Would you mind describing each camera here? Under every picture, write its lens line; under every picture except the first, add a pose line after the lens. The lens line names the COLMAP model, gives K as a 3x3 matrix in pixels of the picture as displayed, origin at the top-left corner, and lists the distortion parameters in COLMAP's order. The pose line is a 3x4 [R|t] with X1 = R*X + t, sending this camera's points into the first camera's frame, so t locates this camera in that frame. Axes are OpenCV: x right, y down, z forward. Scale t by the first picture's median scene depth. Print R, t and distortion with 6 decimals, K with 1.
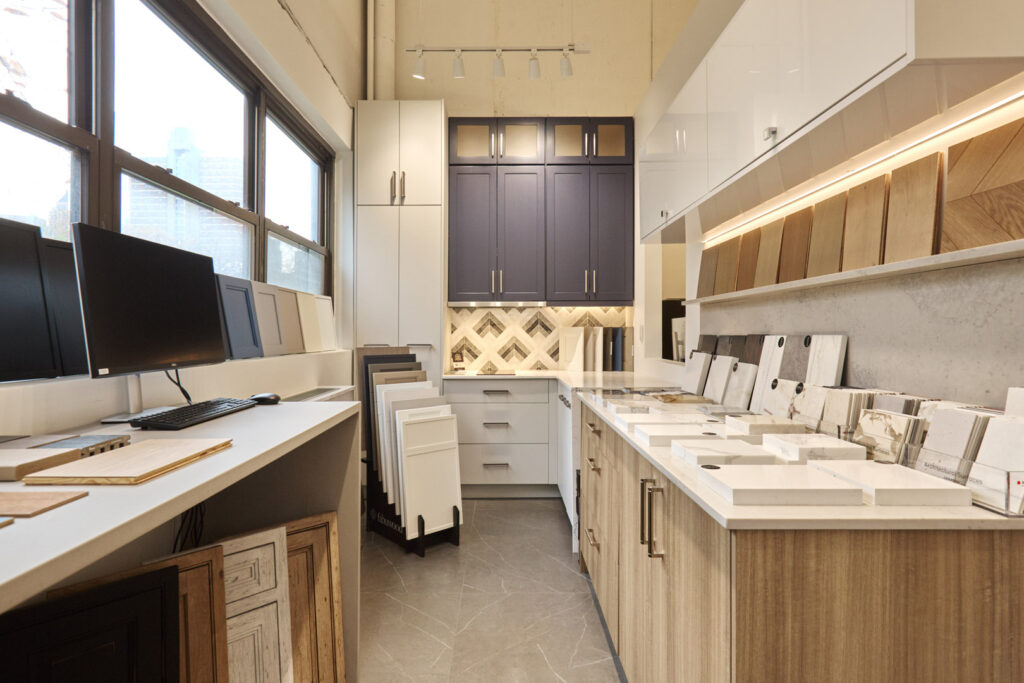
lens RADIAL K [[550.7, 0, 509.6], [0, 550.7, 334.8], [0, 0, 1]] dist [0.001930, -0.001195]
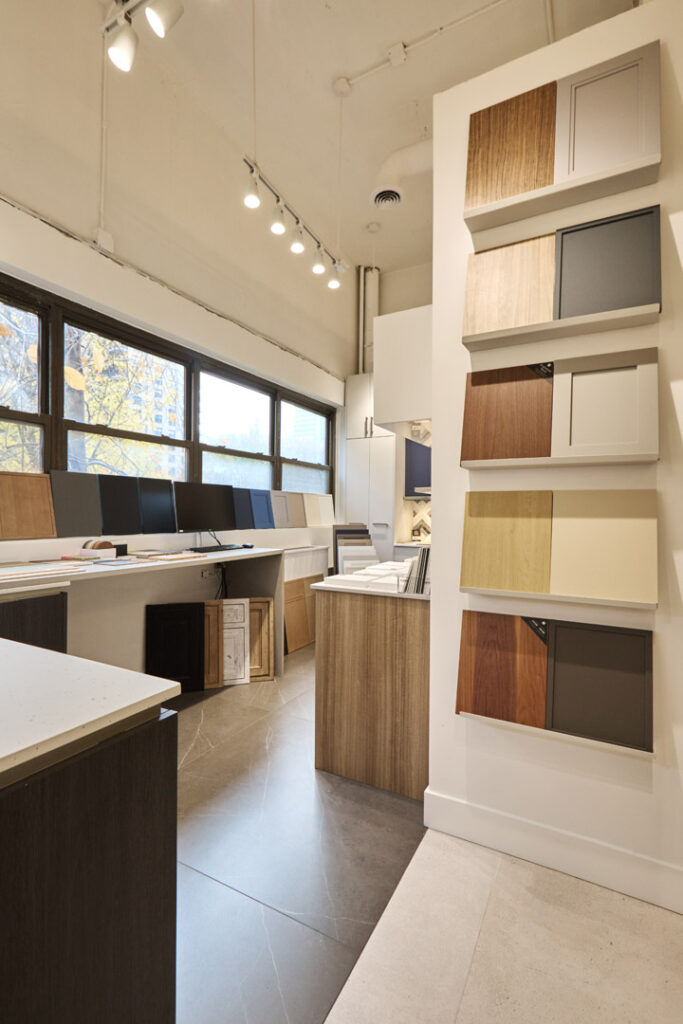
lens RADIAL K [[469.4, 0, 341.4], [0, 469.4, 519.8], [0, 0, 1]] dist [0.000670, 0.000303]
pose [[0.878606, 0.016267, -0.477271, 0.747621], [-0.010988, 0.999844, 0.013850, -0.022772], [0.477422, -0.006924, 0.878647, -0.491894]]
